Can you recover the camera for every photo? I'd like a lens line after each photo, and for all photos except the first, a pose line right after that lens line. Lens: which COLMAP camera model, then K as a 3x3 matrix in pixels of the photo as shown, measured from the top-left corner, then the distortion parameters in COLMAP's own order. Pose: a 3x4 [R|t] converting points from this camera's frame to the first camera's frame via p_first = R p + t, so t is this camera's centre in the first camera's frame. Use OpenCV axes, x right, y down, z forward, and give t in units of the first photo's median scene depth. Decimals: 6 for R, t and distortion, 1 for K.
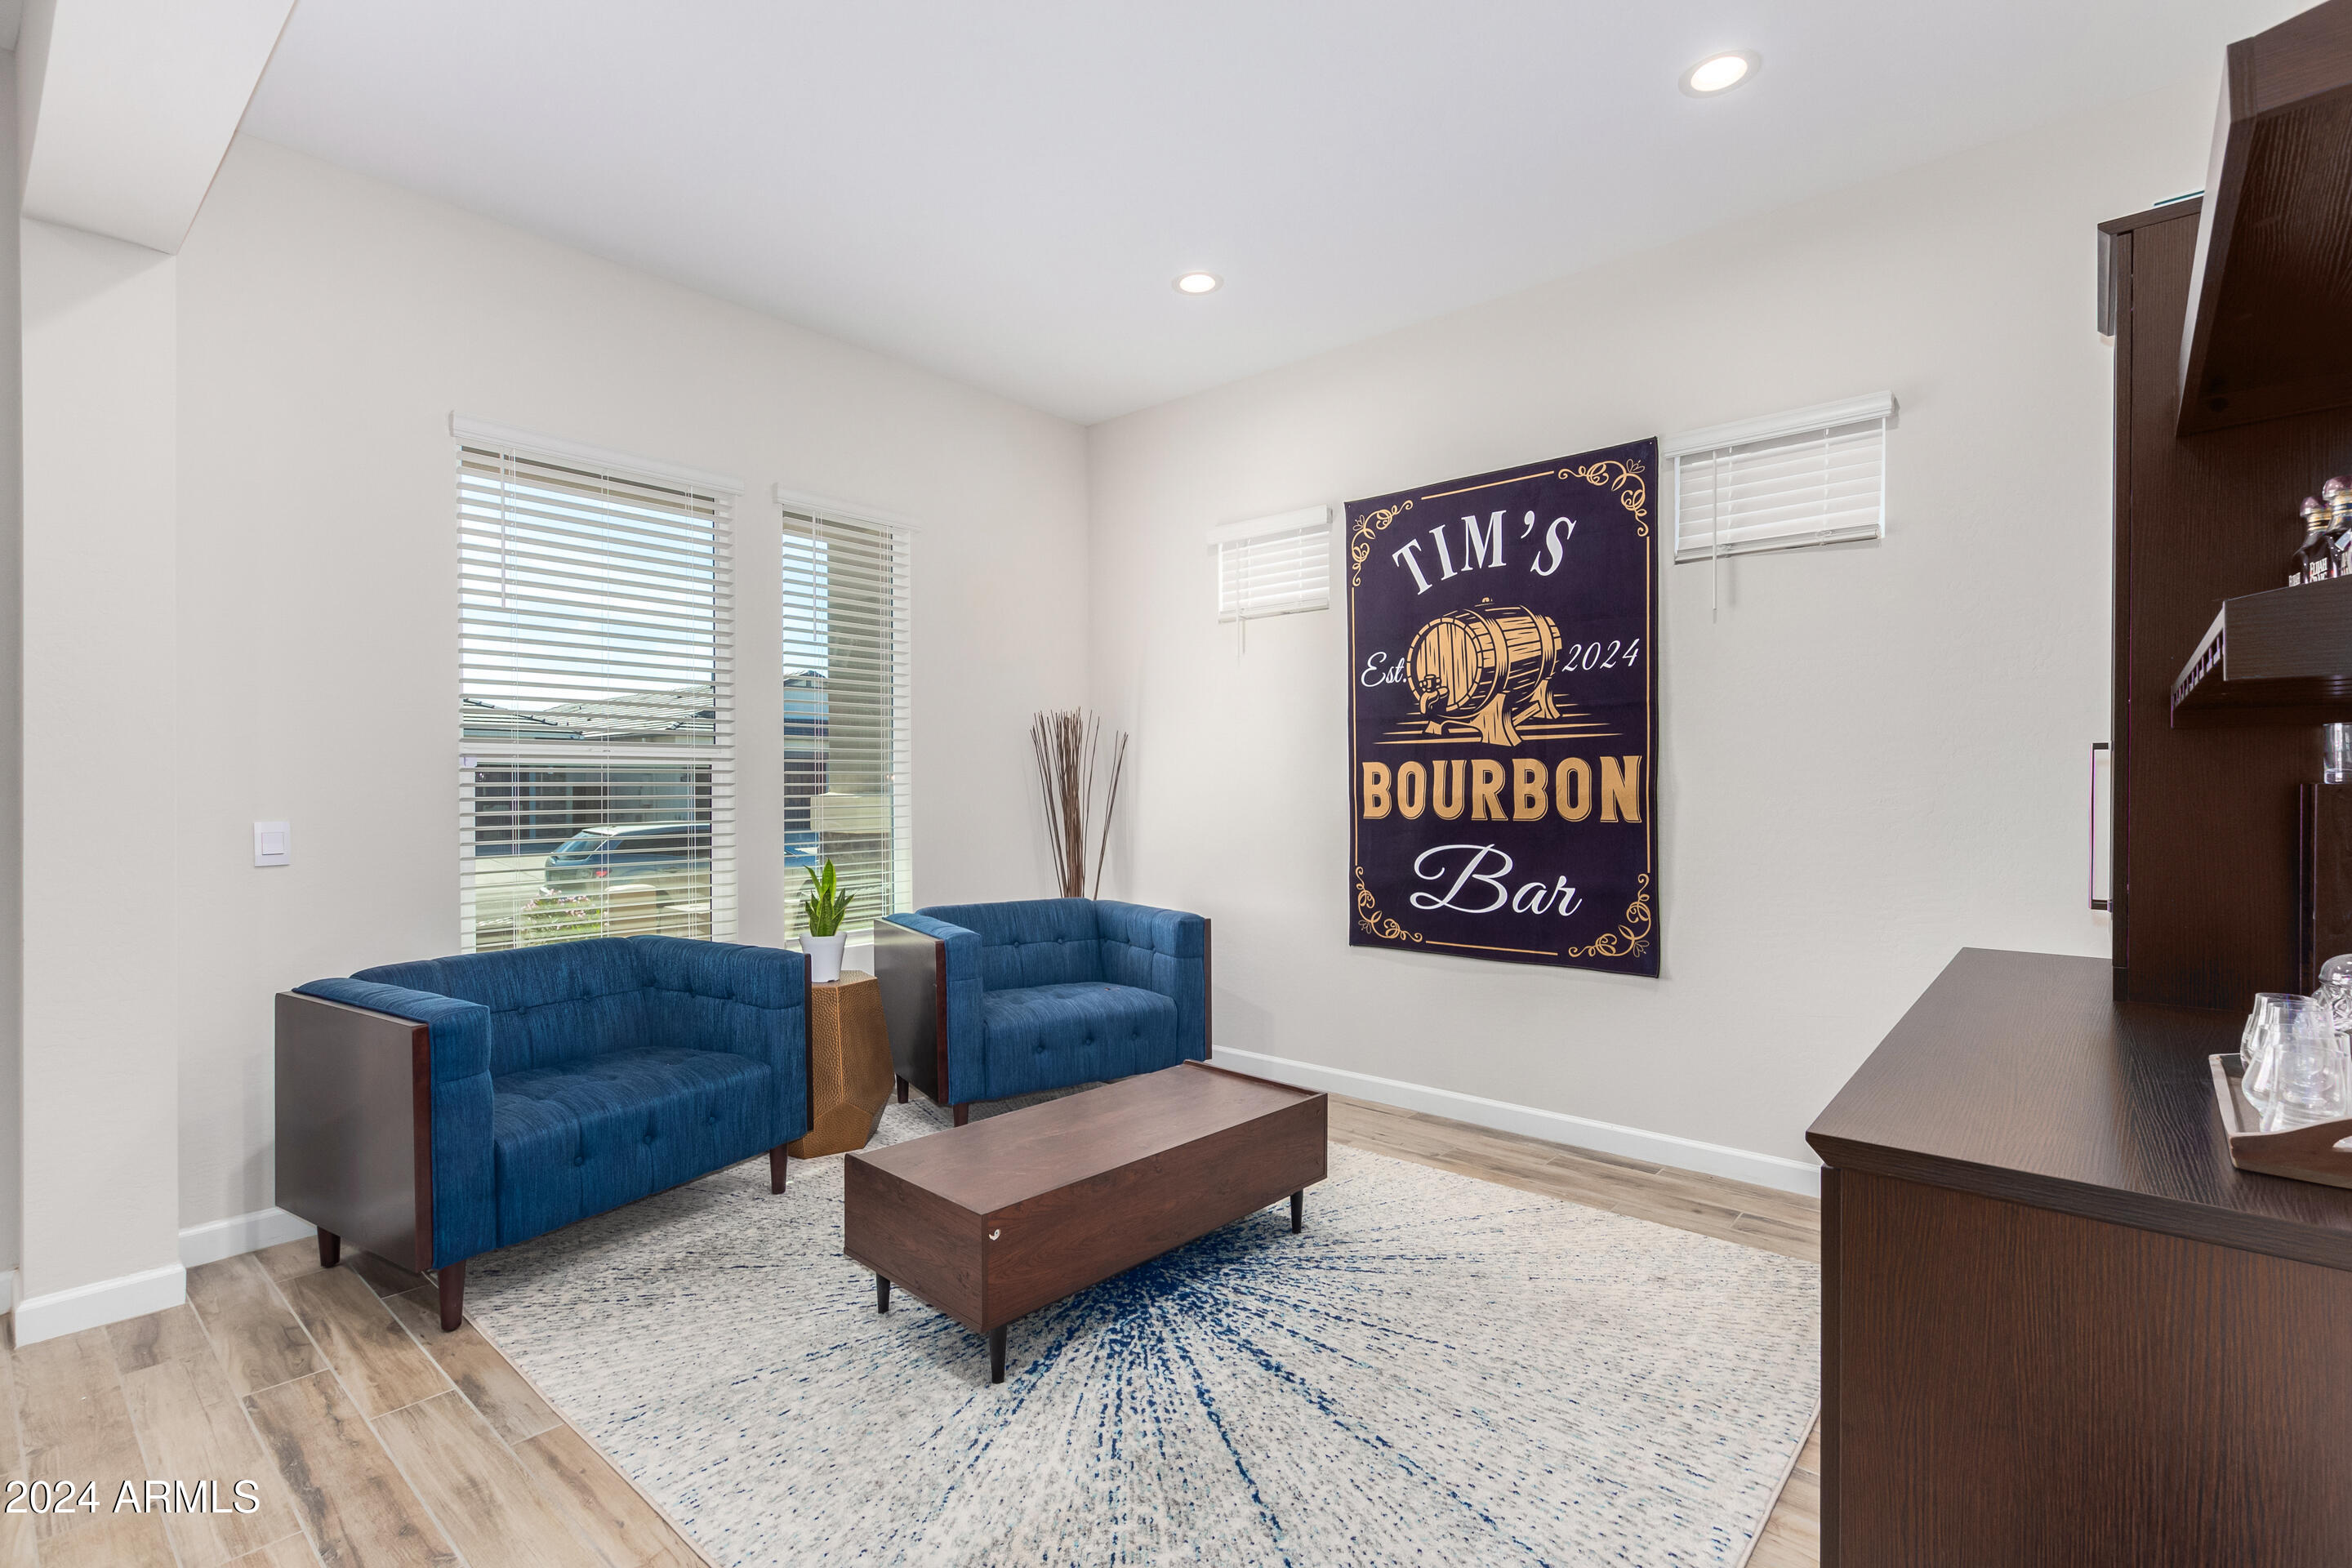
lens RADIAL K [[1071.2, 0, 1190.8], [0, 1071.2, 796.3], [0, 0, 1]] dist [0.001299, 0.000347]
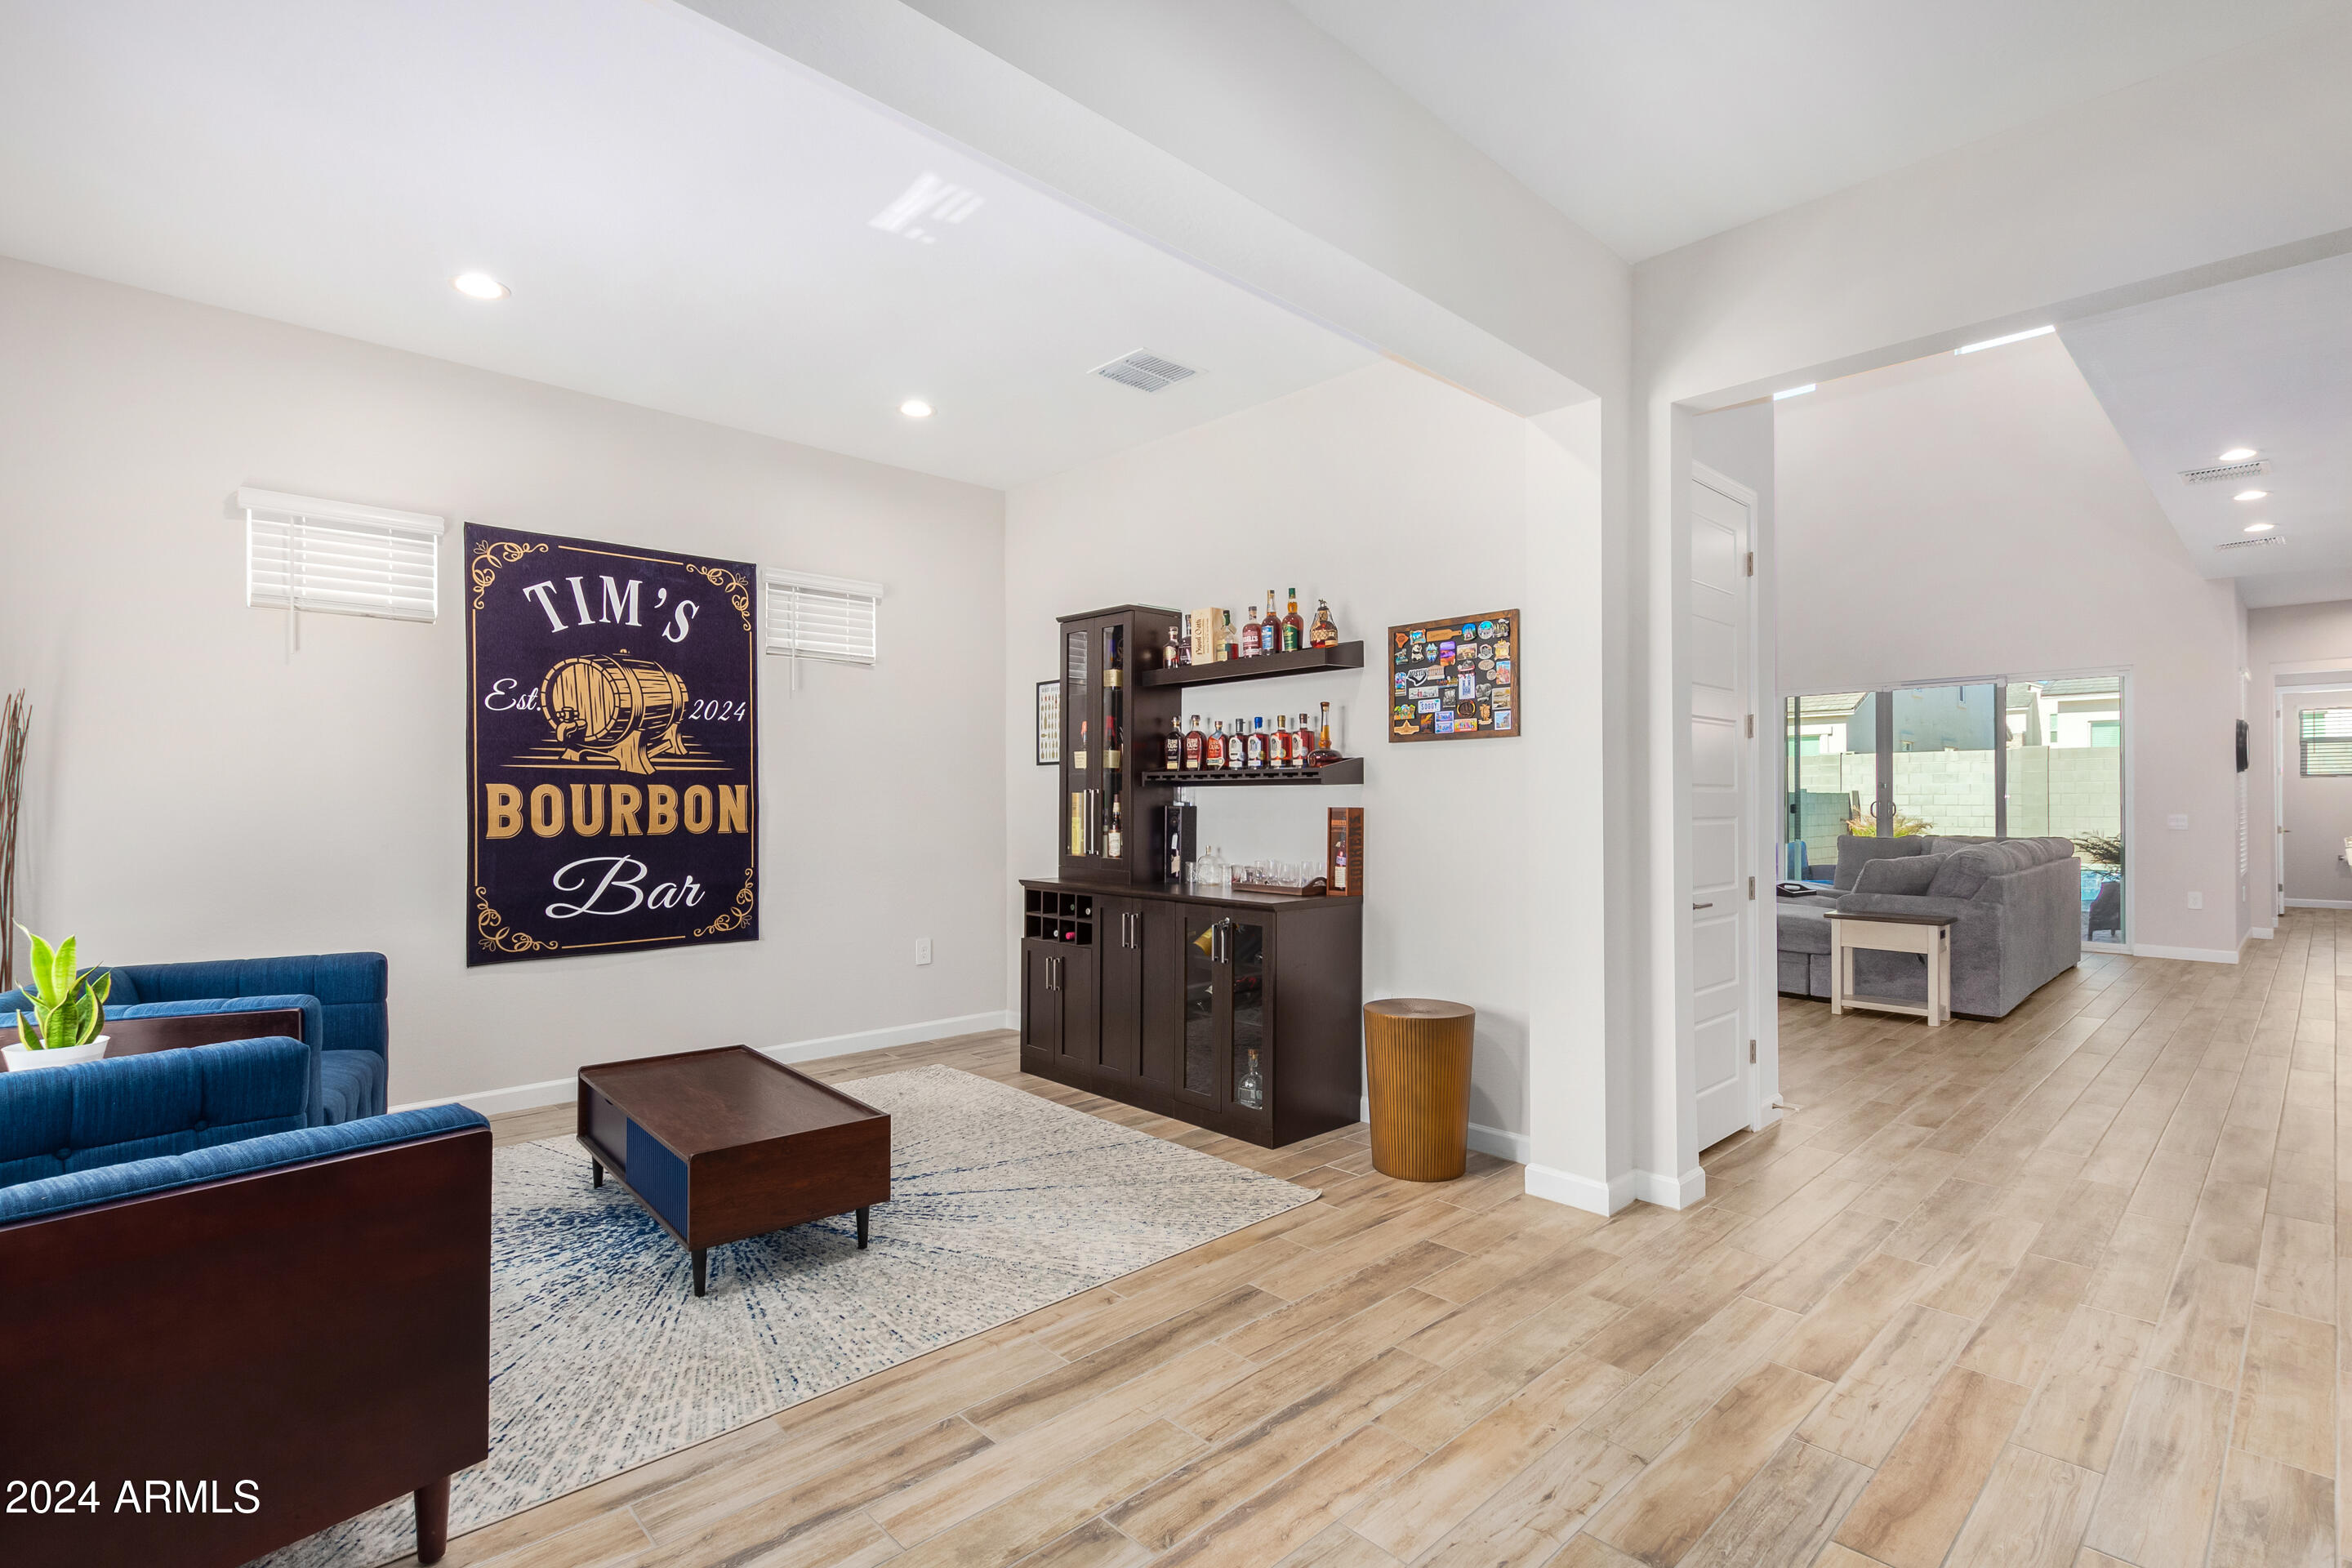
lens RADIAL K [[1071.2, 0, 1181.1], [0, 1071.2, 800.0], [0, 0, 1]] dist [0.001299, 0.000347]
pose [[0.098775, 0.004261, 0.995101, -0.879690], [0.009626, 0.999940, -0.005237, -0.004832], [-0.995063, 0.010097, 0.098728, 0.272443]]
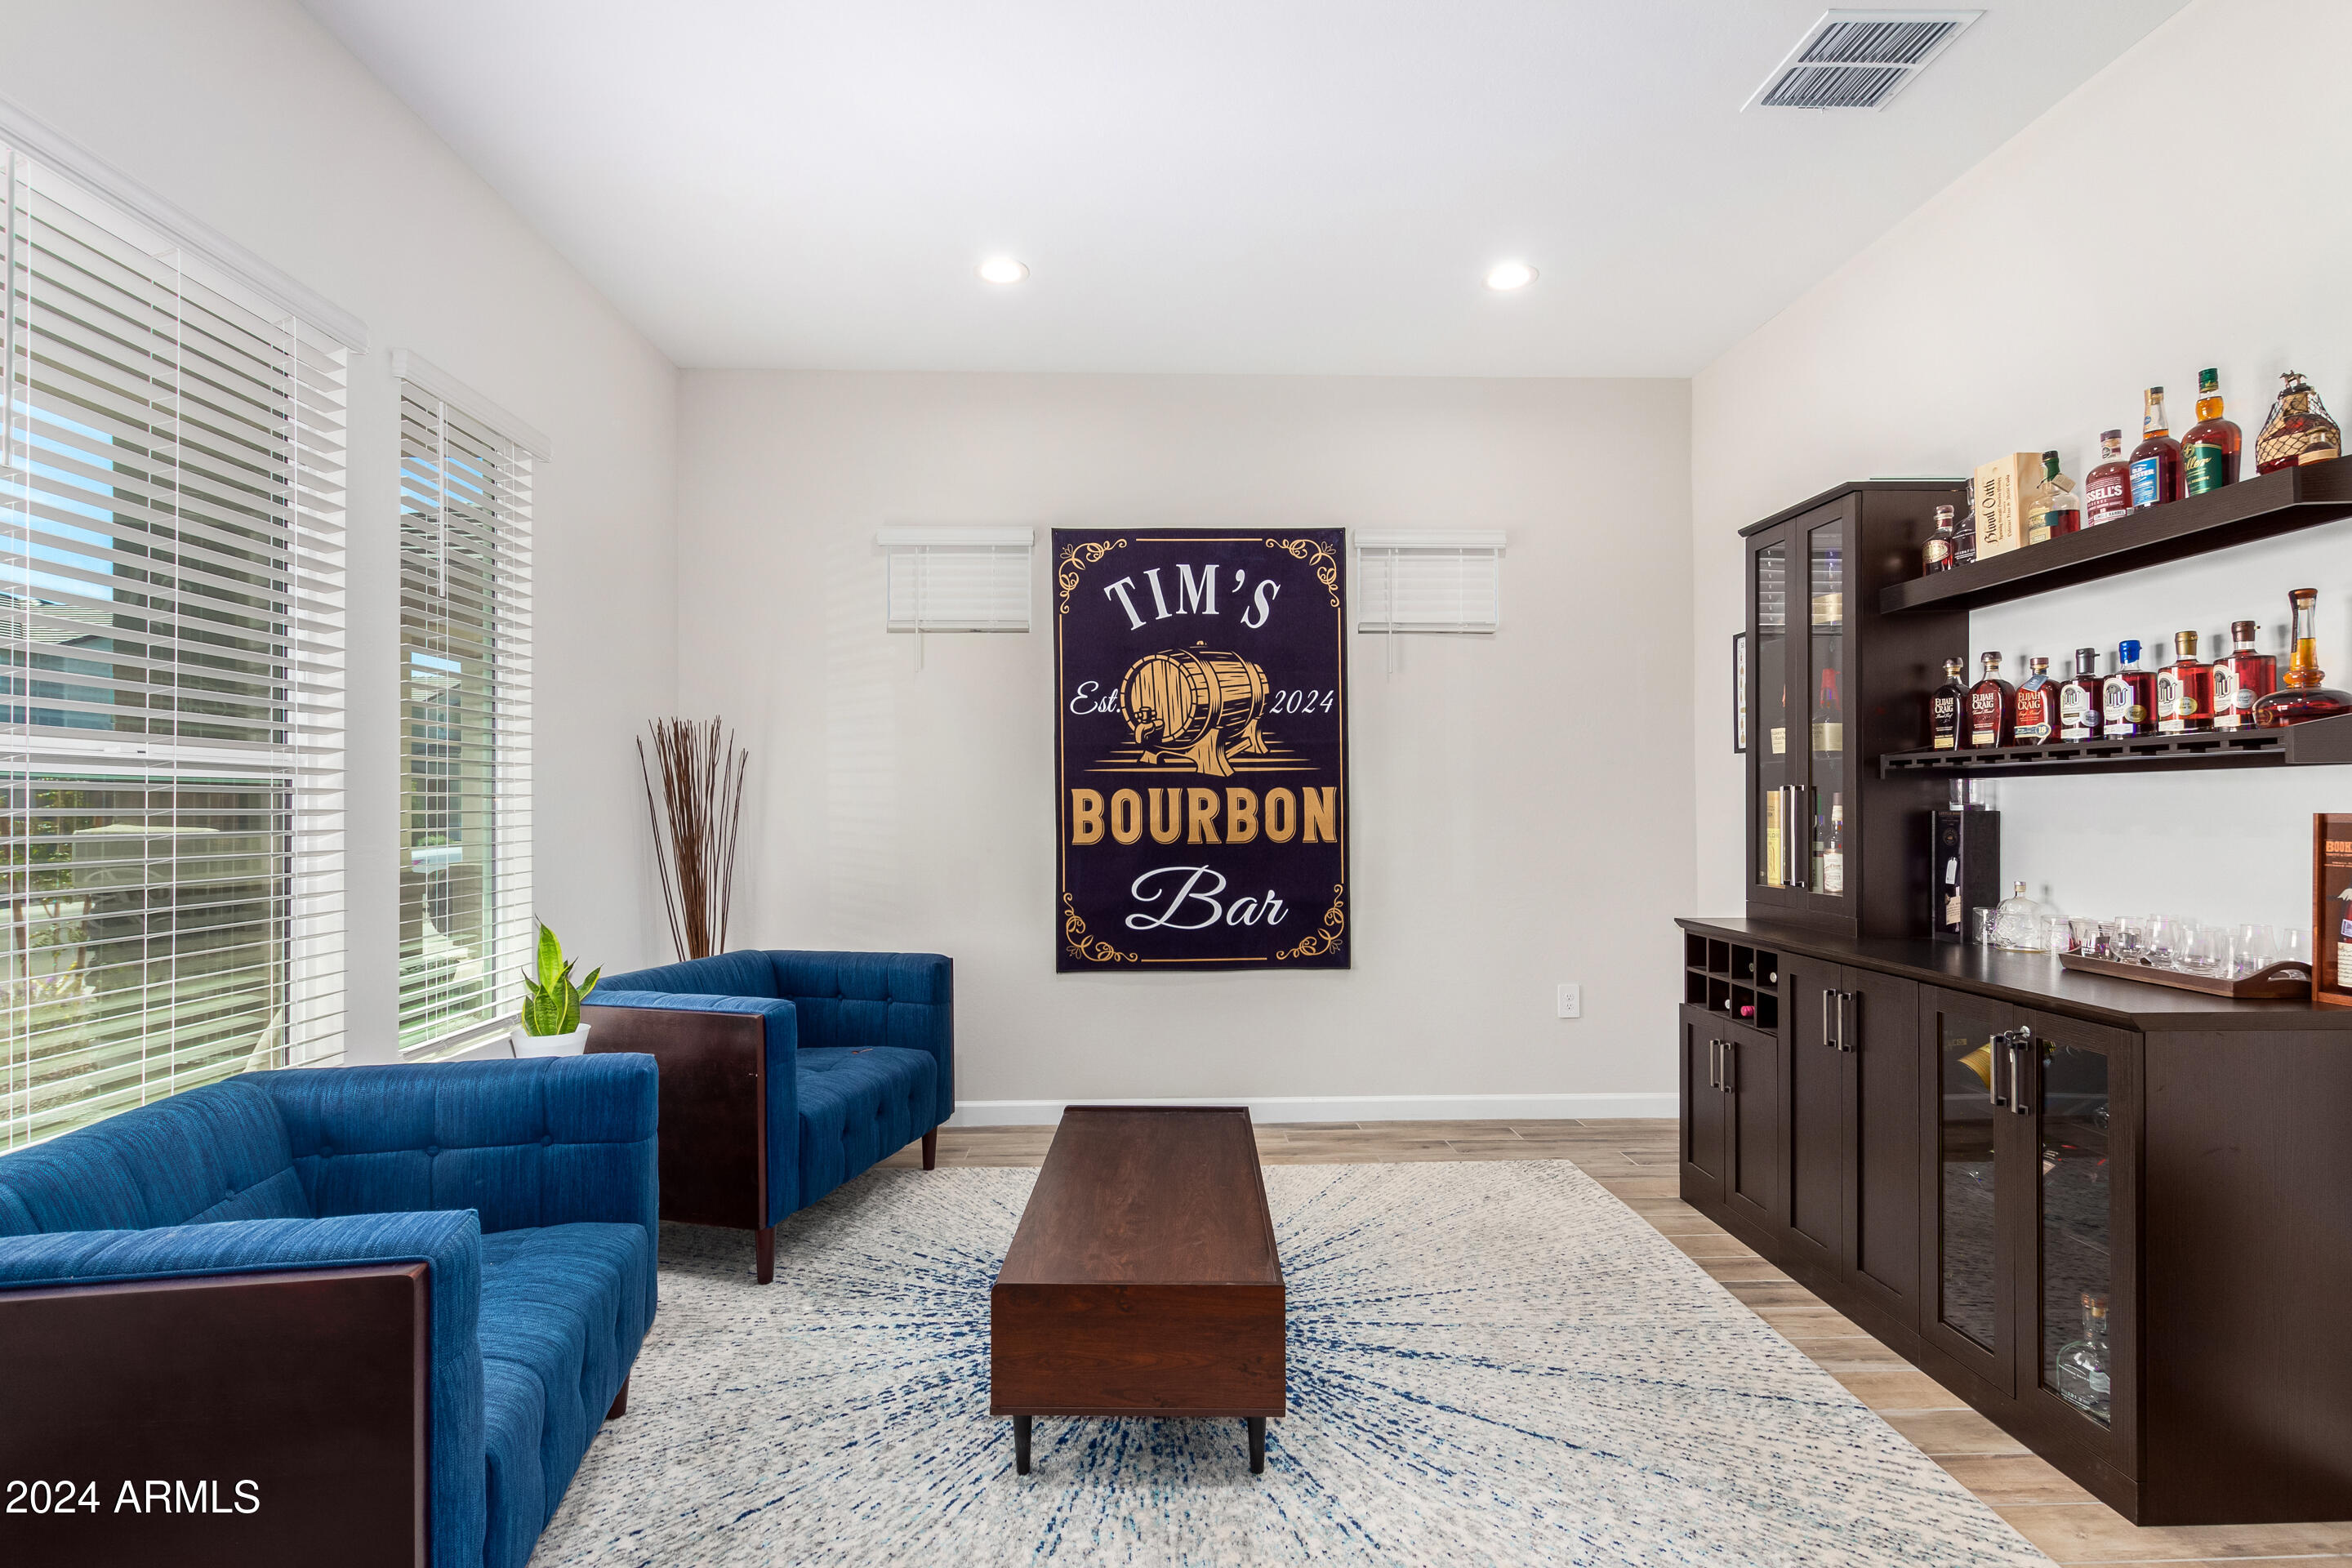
lens RADIAL K [[1071.2, 0, 1170.5], [0, 1071.2, 801.3], [0, 0, 1]] dist [0.001299, 0.000347]
pose [[0.737878, 0.004211, 0.674921, -0.503585], [0.008350, 0.999847, -0.015367, -0.004256], [-0.674882, 0.016975, 0.737730, 0.219085]]
